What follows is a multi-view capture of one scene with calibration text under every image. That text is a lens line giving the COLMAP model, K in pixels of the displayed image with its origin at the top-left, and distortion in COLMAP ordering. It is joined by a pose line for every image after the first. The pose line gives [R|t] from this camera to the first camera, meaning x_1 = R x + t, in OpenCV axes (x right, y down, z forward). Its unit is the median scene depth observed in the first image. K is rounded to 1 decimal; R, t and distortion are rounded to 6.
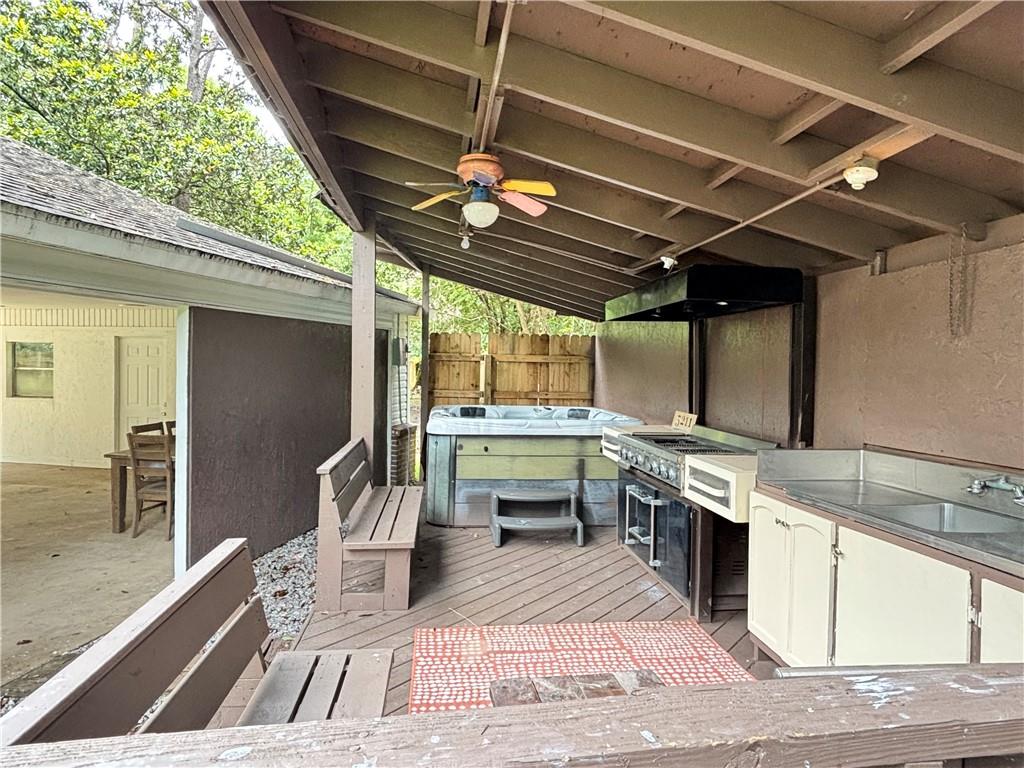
lens RADIAL K [[631.3, 0, 512.0], [0, 631.3, 384.0], [0, 0, 1]] dist [-0.001285, 0.002755]
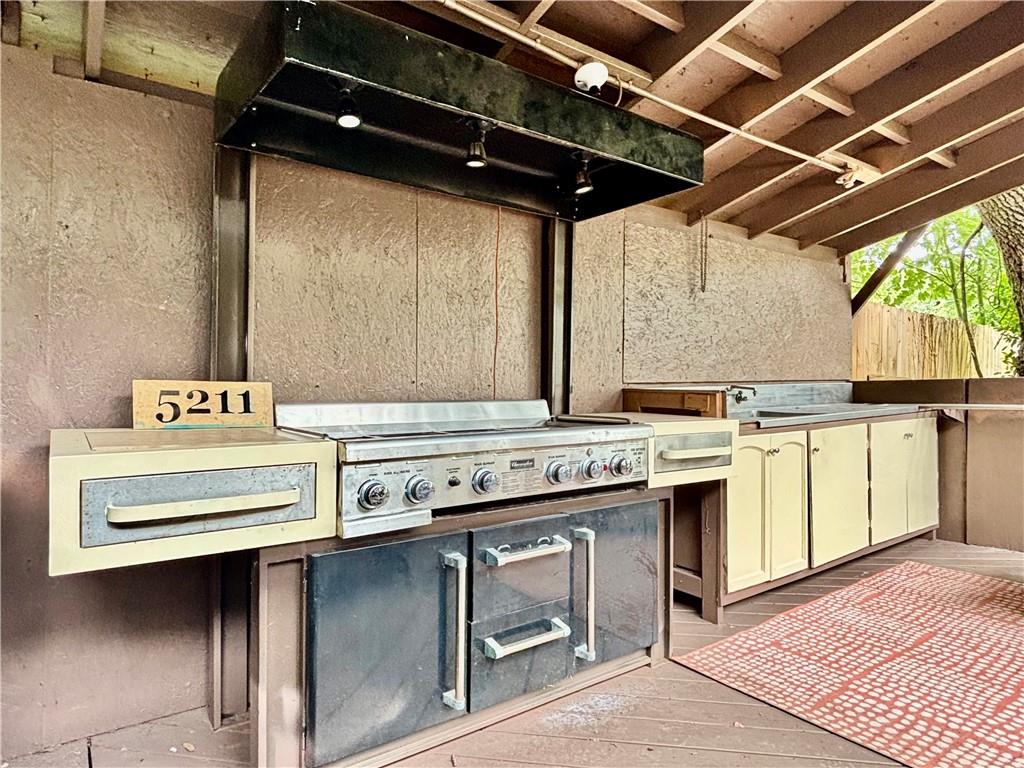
lens RADIAL K [[631.3, 0, 512.0], [0, 631.3, 384.0], [0, 0, 1]] dist [-0.001285, 0.002755]
pose [[-0.497438, -0.014551, 0.867378, -0.092323], [0.010808, 0.999678, 0.022969, 0.027682], [-0.867432, 0.020801, -0.497120, 0.656239]]
